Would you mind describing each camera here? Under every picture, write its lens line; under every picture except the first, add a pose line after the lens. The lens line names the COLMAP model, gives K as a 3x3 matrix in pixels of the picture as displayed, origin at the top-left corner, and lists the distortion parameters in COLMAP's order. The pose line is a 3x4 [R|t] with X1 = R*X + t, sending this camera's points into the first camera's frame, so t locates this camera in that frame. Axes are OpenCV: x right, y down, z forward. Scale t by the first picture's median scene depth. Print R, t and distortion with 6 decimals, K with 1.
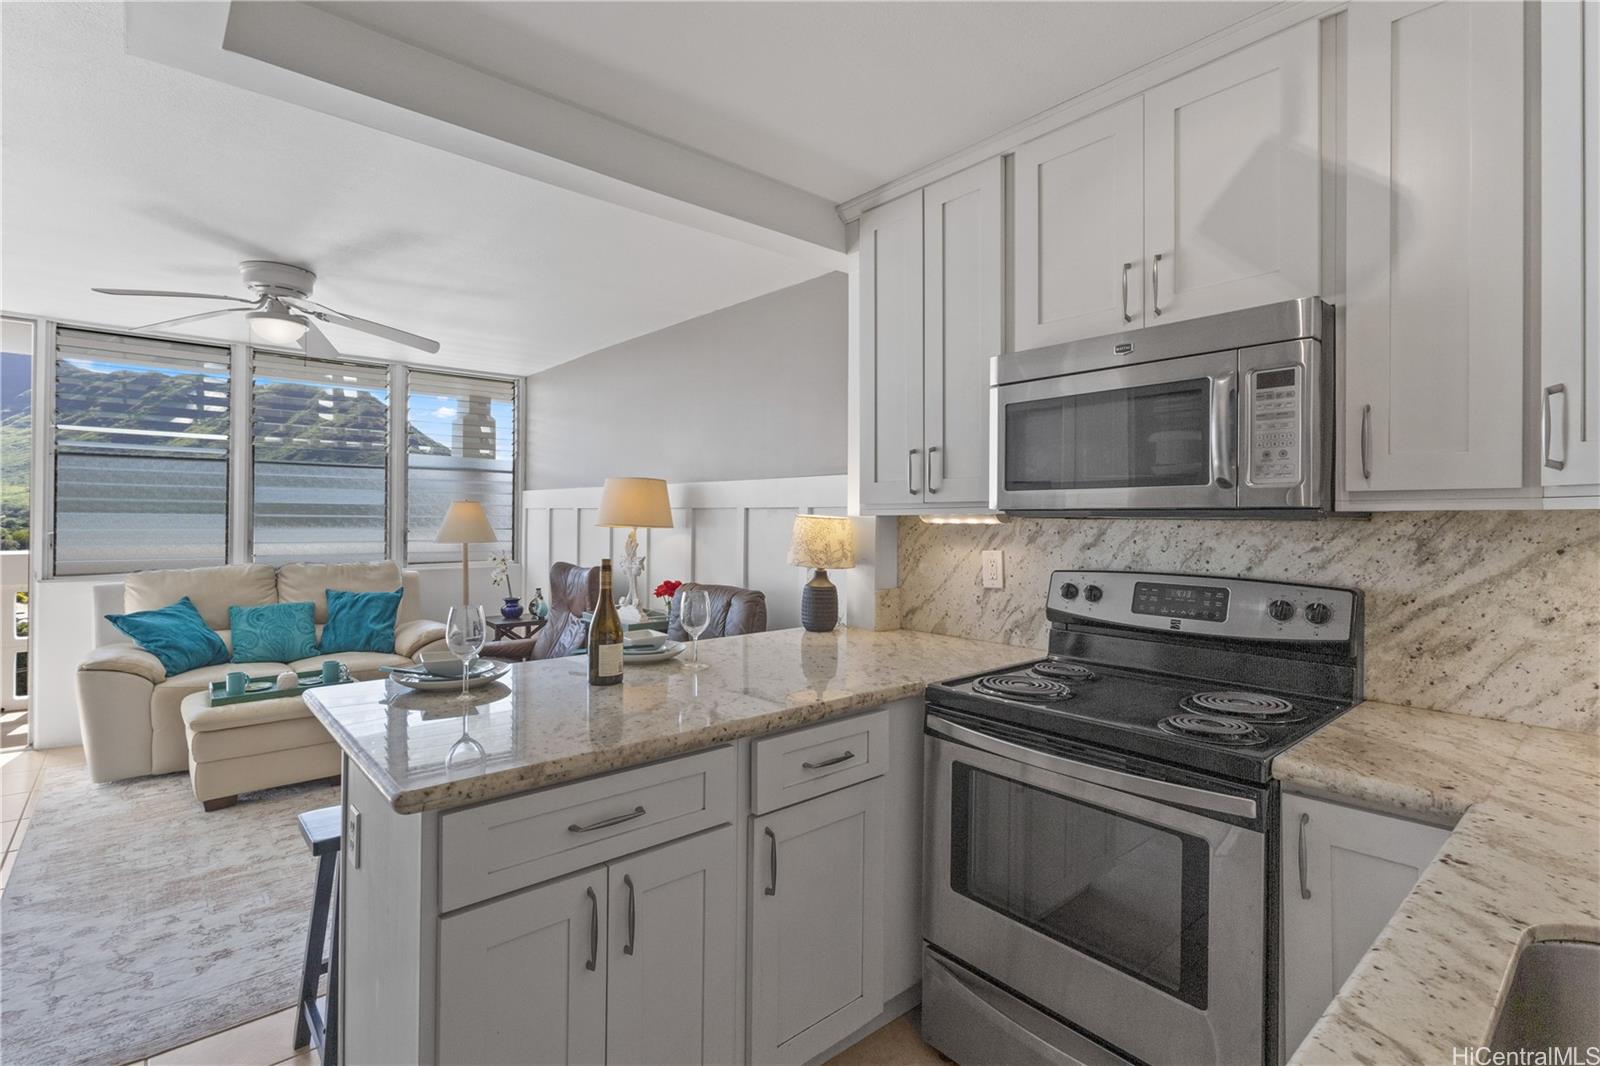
lens RADIAL K [[754.7, 0, 801.3], [0, 754.7, 513.9], [0, 0, 1]] dist [0.004050, 0.000609]
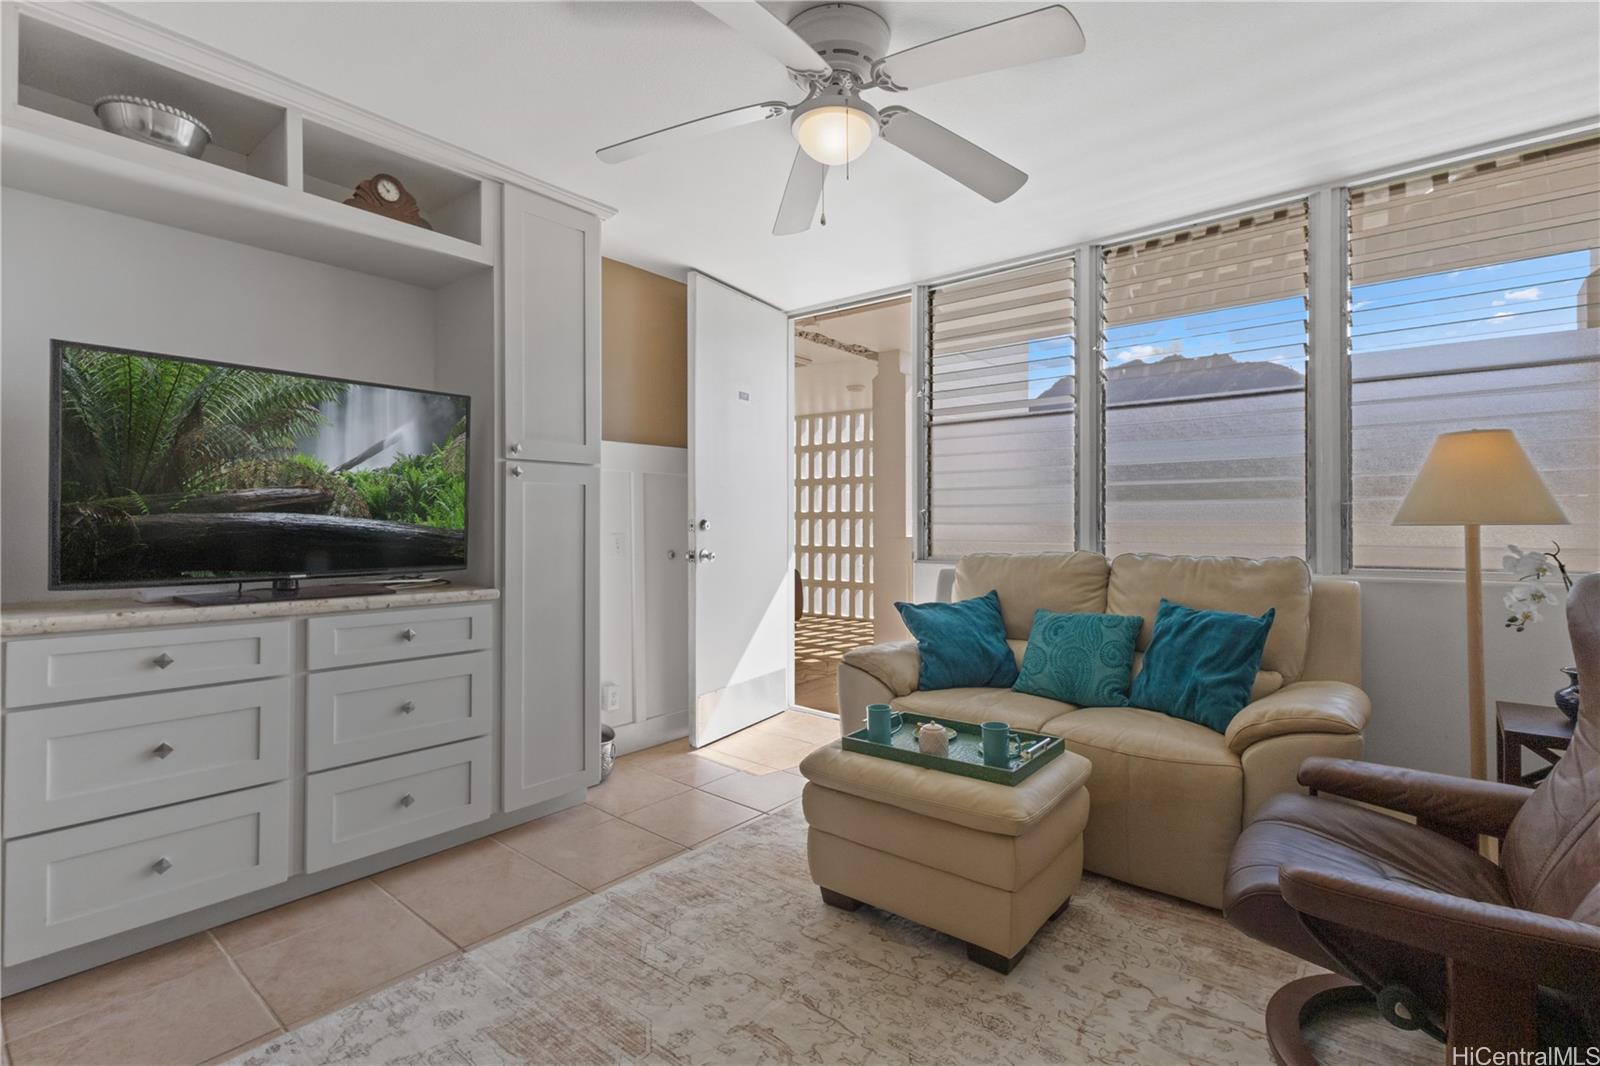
lens RADIAL K [[754.7, 0, 810.5], [0, 754.7, 523.4], [0, 0, 1]] dist [0.004050, 0.000609]
pose [[0.173219, -0.010521, -0.984827, -0.096006], [0.007186, 0.999930, -0.009419, 0.049662], [0.984857, -0.005446, 0.173283, 0.711729]]
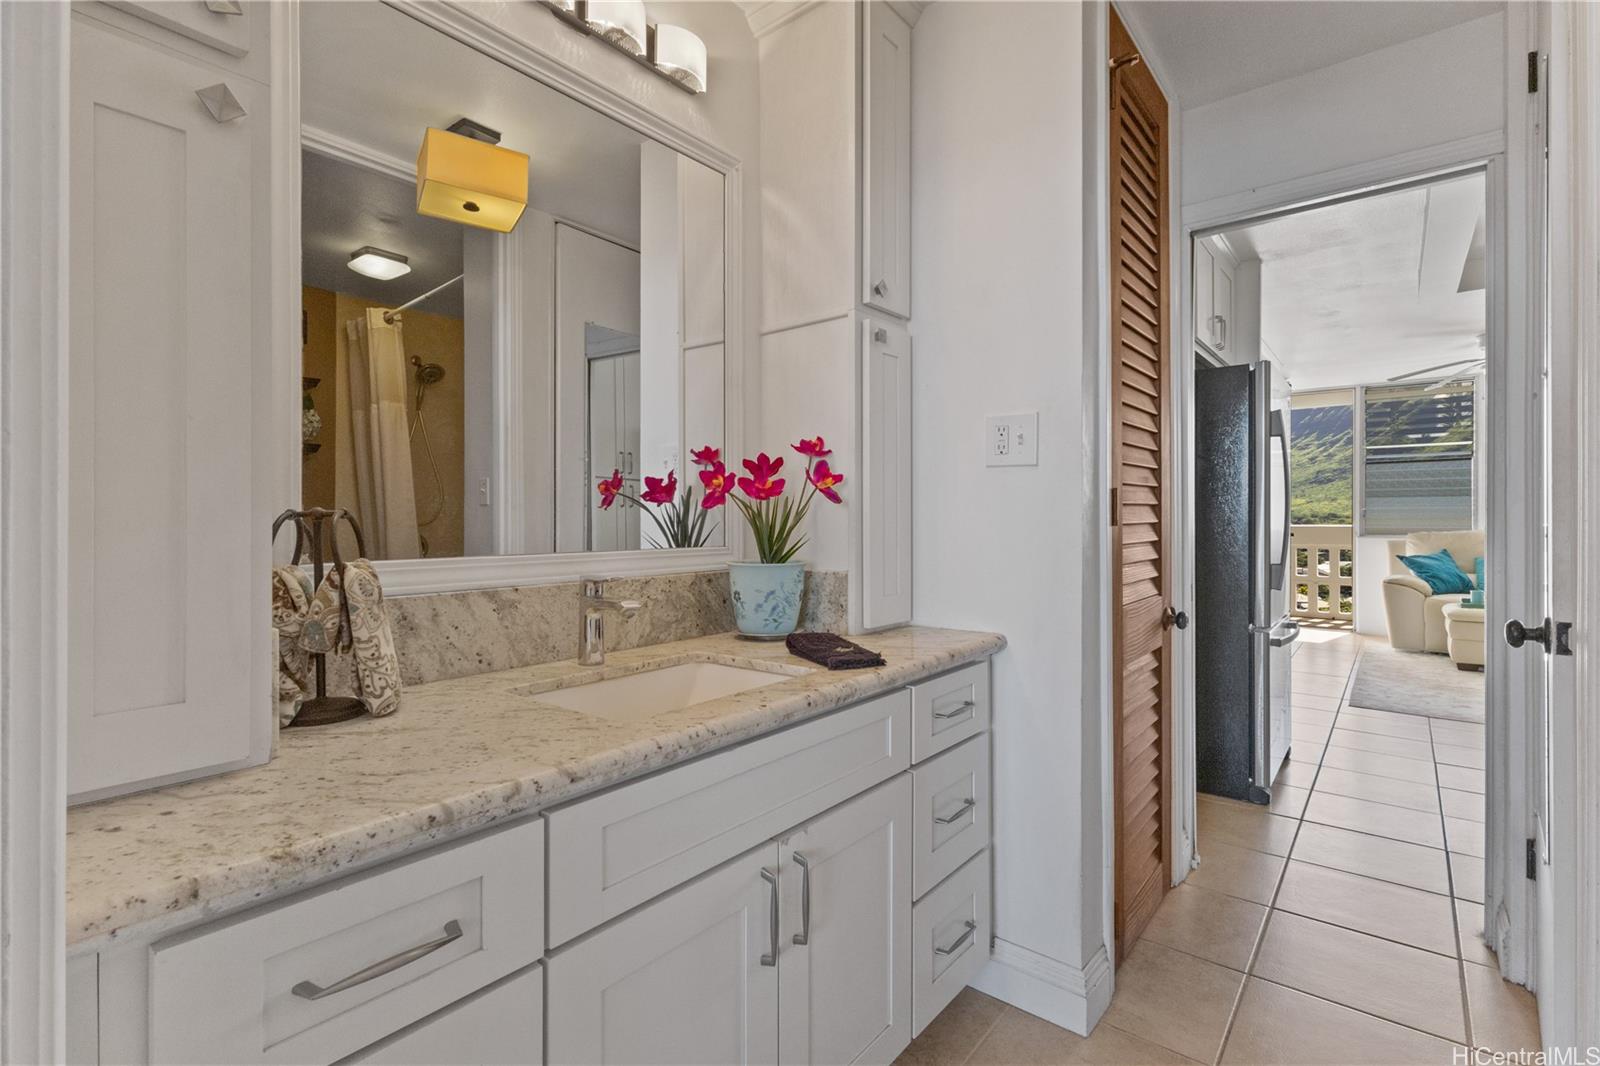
lens RADIAL K [[754.7, 0, 793.6], [0, 754.7, 518.2], [0, 0, 1]] dist [0.004050, 0.000609]
pose [[0.179319, -0.011716, -0.983721, 0.486349], [0.007225, 0.999918, -0.010592, 0.054654], [0.983764, -0.005208, 0.179389, -0.603096]]
